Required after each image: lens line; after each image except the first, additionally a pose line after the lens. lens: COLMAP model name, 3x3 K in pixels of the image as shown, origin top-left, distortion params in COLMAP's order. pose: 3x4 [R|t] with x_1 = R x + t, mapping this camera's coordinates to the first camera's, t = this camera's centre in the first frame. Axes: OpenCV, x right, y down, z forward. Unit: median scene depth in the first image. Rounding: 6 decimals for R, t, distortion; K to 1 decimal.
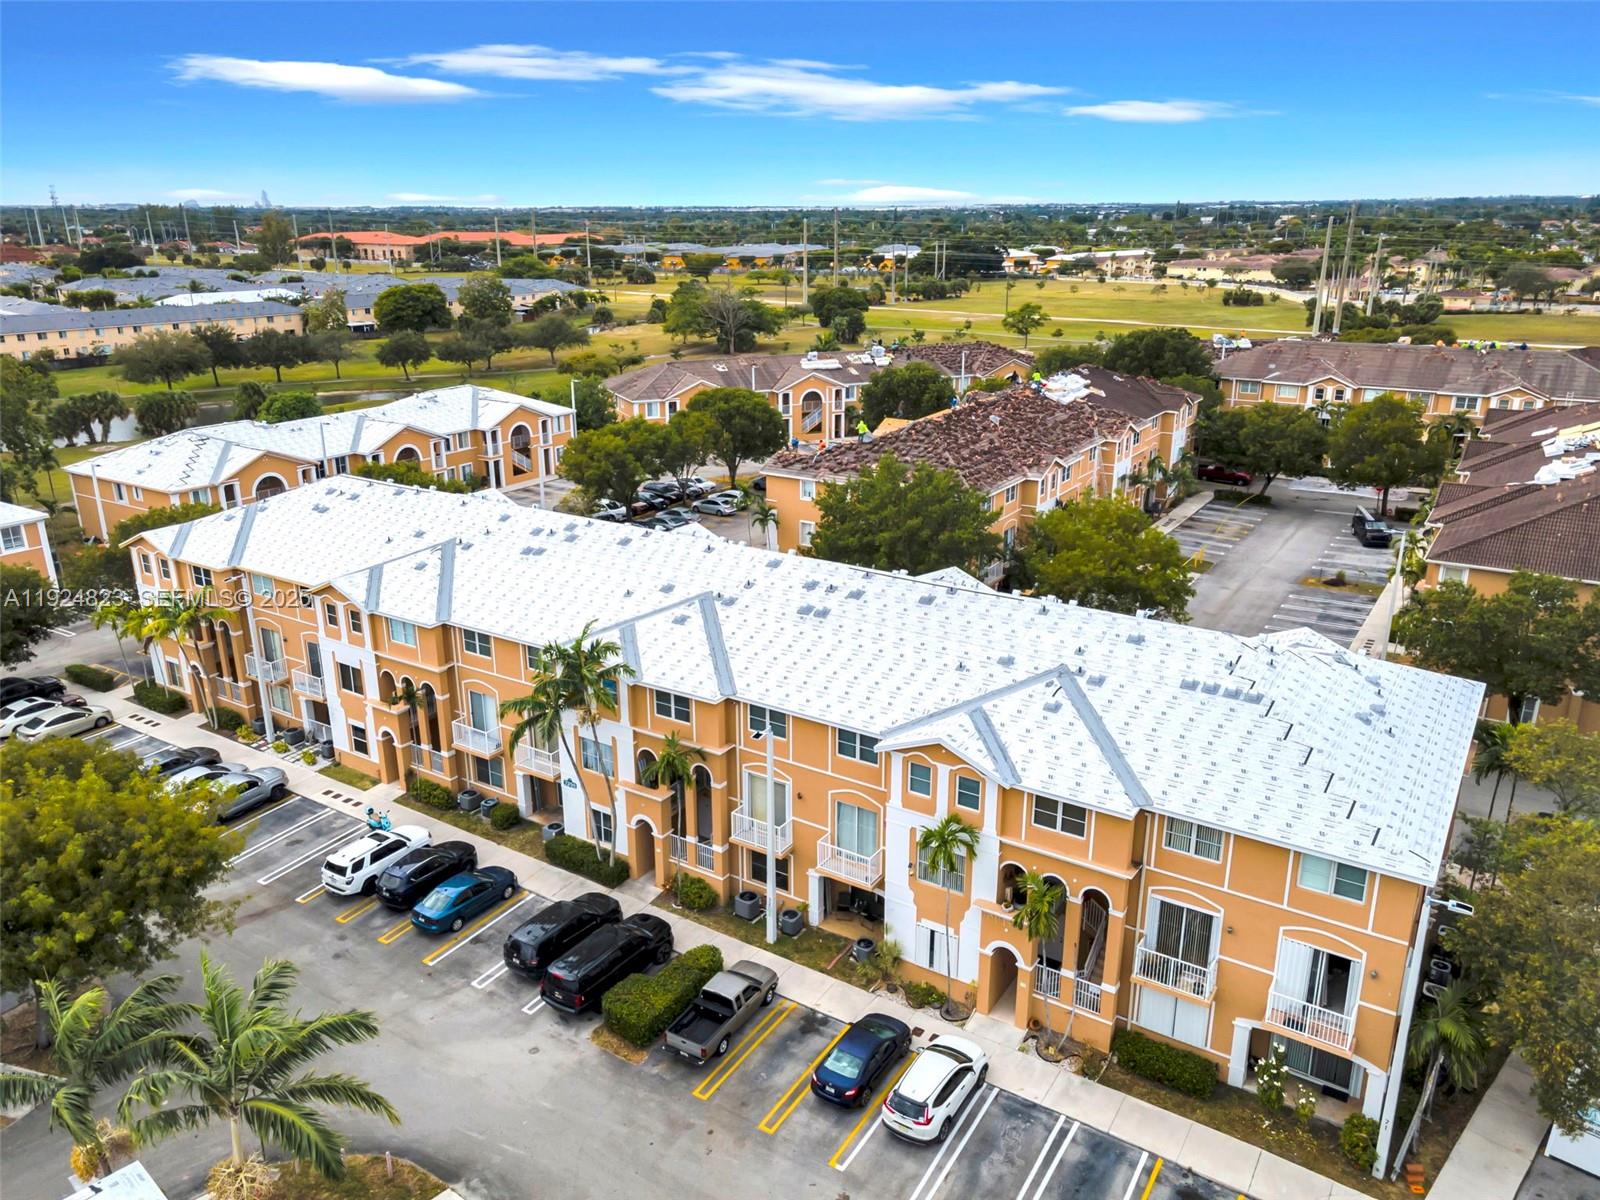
lens RADIAL K [[1137.7, 0, 800.0], [0, 1137.7, 600.0], [0, 0, 1]] dist [0.028621, 0.009172]
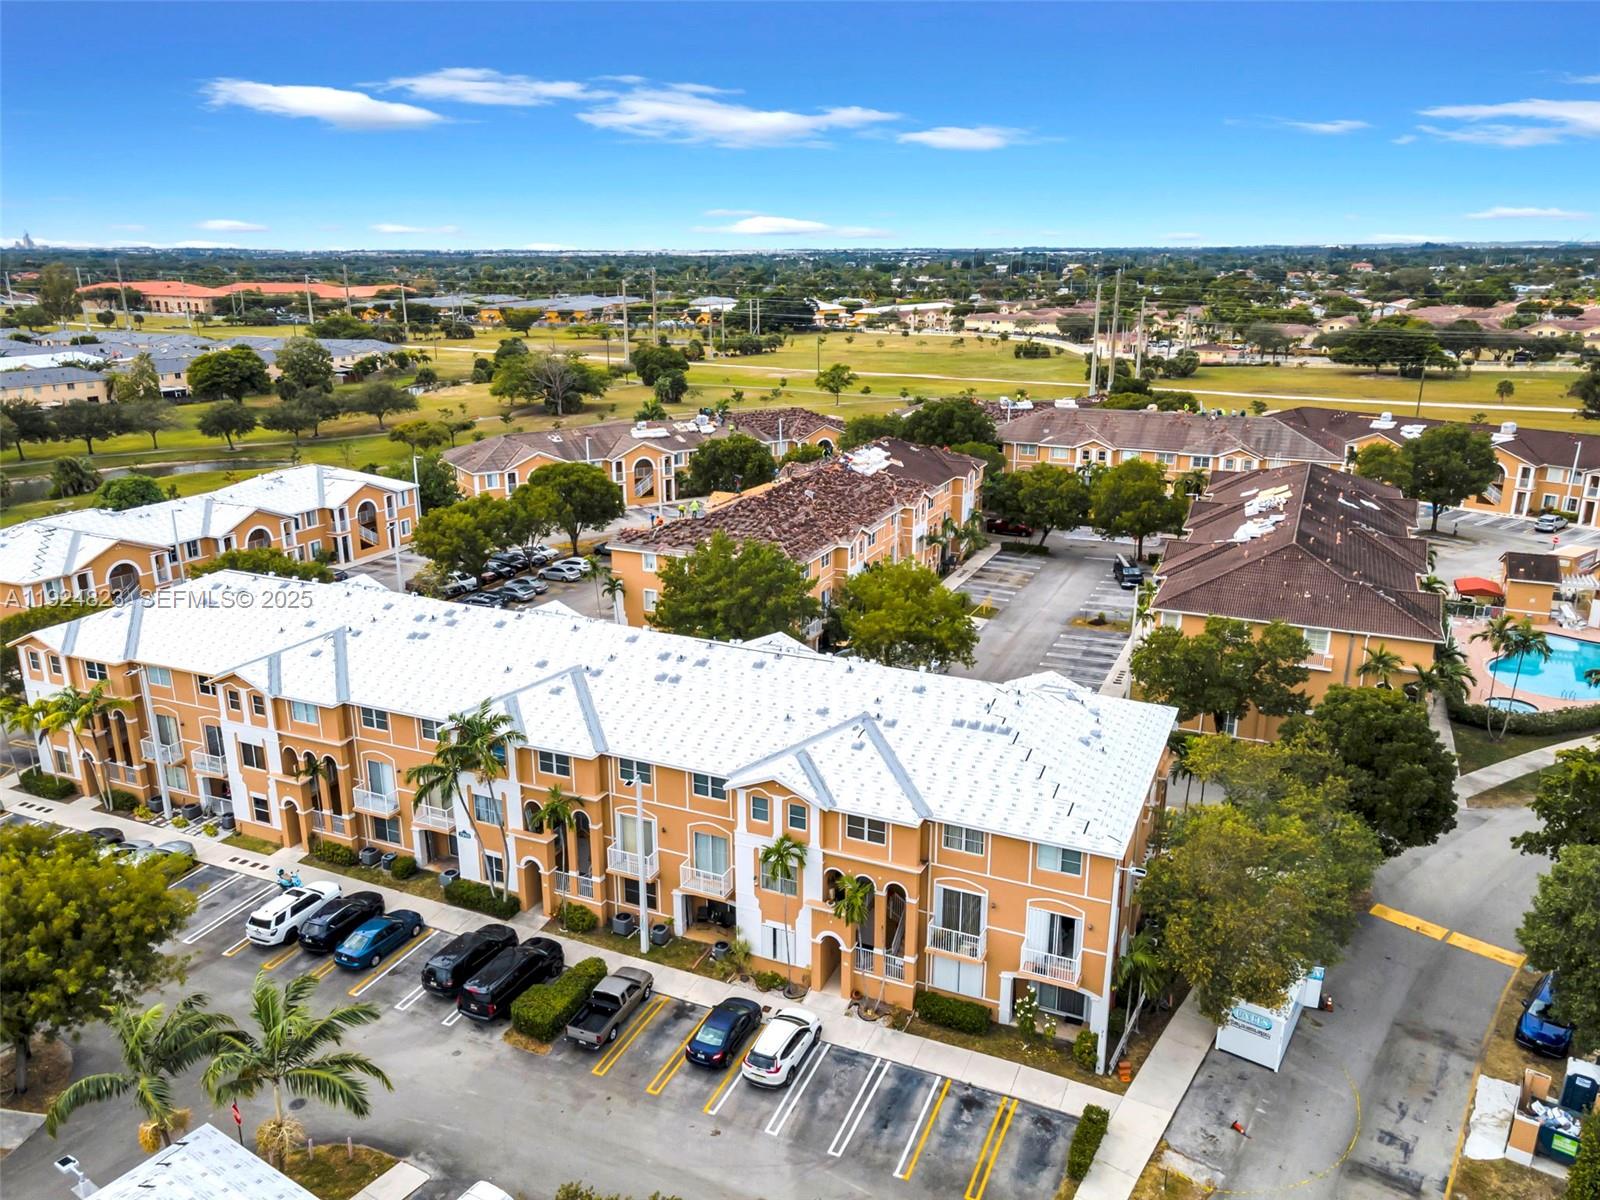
lens RADIAL K [[1137.7, 0, 800.0], [0, 1137.7, 600.0], [0, 0, 1]] dist [0.028621, 0.009172]
pose [[0.987868, -0.040248, 0.149993, -0.020524], [0.045204, 0.998534, -0.029781, -0.023358], [-0.148574, 0.036200, 0.988238, -0.175183]]
